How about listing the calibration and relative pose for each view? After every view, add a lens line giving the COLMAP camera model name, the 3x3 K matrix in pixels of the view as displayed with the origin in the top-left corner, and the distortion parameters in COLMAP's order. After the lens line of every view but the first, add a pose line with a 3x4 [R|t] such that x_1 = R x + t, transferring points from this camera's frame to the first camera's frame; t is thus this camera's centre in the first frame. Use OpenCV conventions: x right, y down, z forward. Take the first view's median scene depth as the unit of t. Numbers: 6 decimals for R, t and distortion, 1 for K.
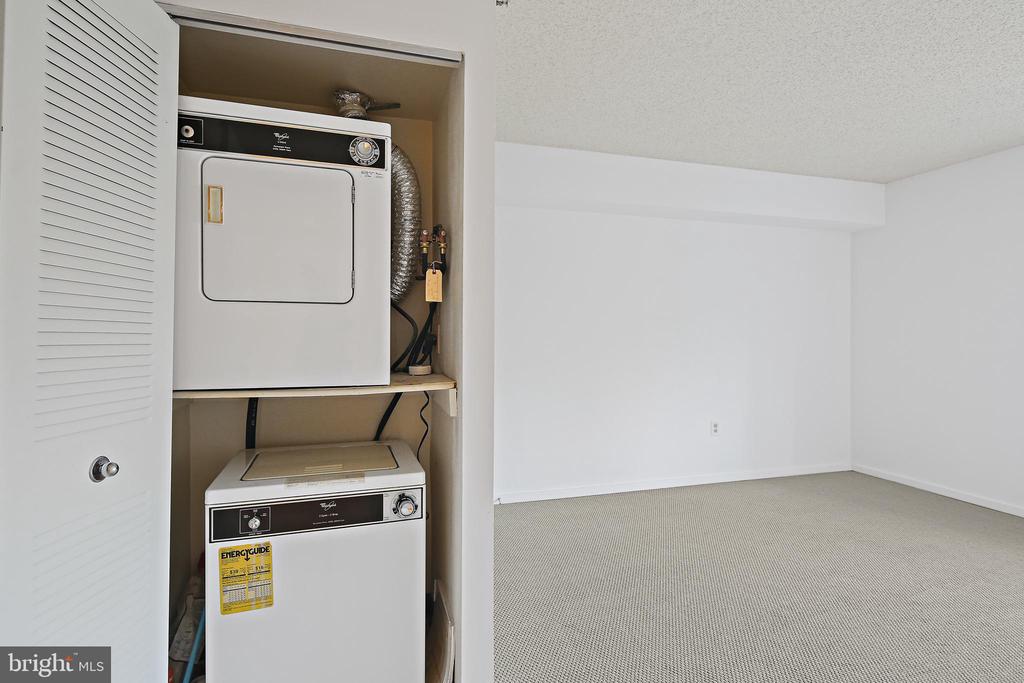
lens RADIAL K [[501.9, 0, 507.6], [0, 501.9, 338.9], [0, 0, 1]] dist [-0.004744, -0.001745]
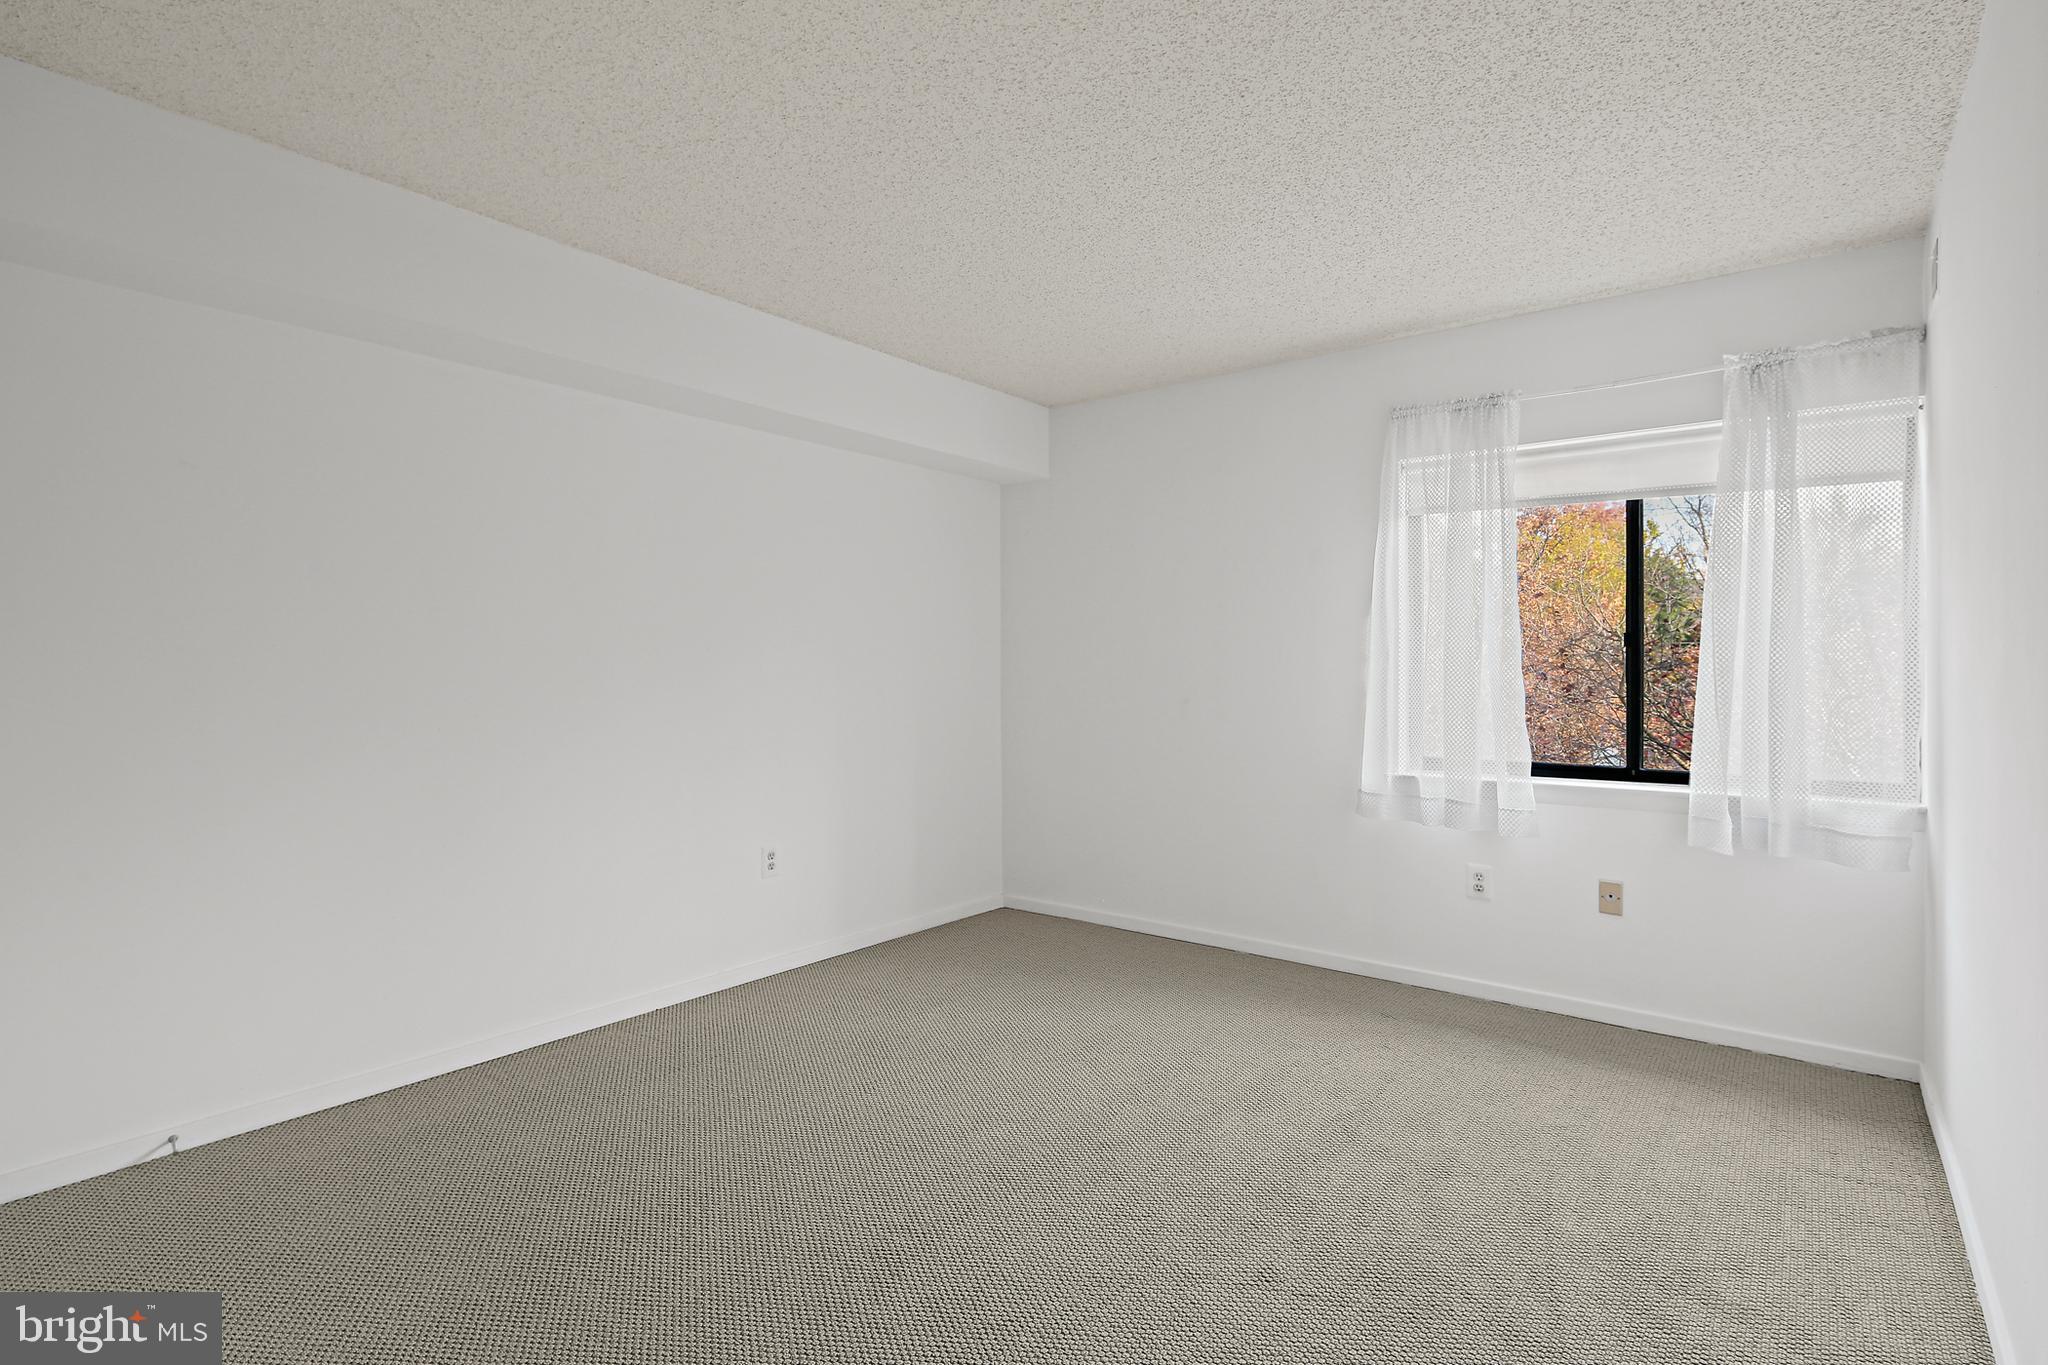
lens RADIAL K [[1003.7, 0, 1023.0], [0, 1003.7, 679.3], [0, 0, 1]] dist [-0.004744, -0.001745]
pose [[0.810407, -0.006960, 0.585826, 0.079985], [0.005488, 0.999976, 0.004288, 0.000562], [-0.585842, -0.000260, 0.810425, 0.128738]]
